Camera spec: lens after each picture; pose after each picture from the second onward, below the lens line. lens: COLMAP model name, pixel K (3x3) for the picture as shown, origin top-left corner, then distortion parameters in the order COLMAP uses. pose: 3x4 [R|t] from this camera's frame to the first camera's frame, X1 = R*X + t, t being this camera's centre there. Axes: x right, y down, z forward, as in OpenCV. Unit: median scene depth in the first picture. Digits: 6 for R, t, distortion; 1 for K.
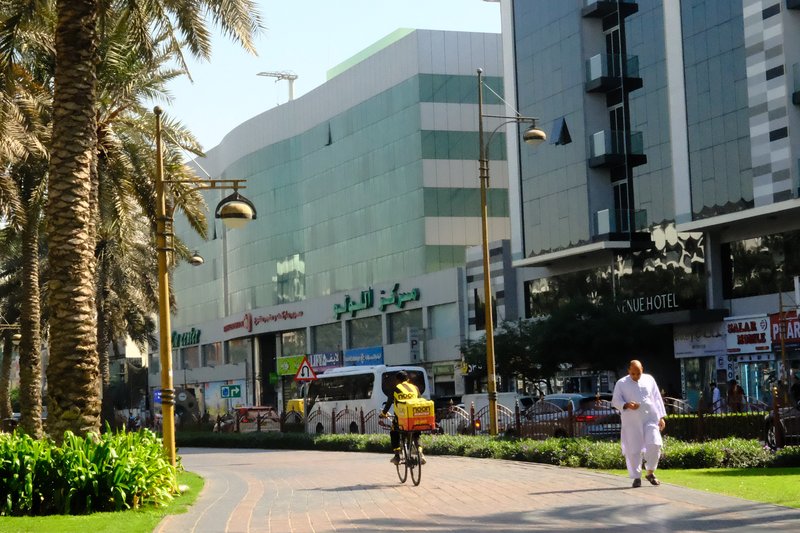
lens RADIAL K [[1619.4, 0, 384.4], [0, 1619.4, 265.0], [0, 0, 1]] dist [-0.011189, -0.182463]
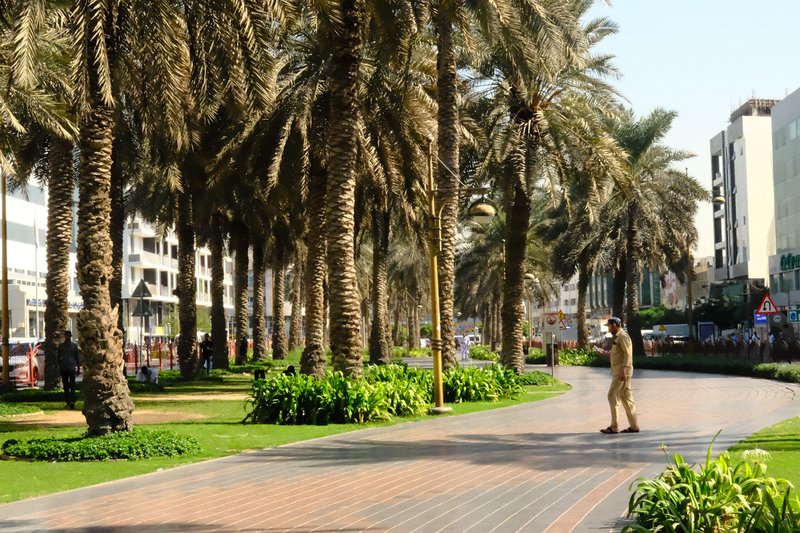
lens RADIAL K [[1619.4, 0, 384.4], [0, 1619.4, 265.0], [0, 0, 1]] dist [-0.011189, -0.182463]
pose [[0.911384, -0.007845, -0.411483, 0.218695], [0.029953, 0.998431, 0.047306, -0.030063], [0.410466, -0.055439, 0.910189, -0.160127]]
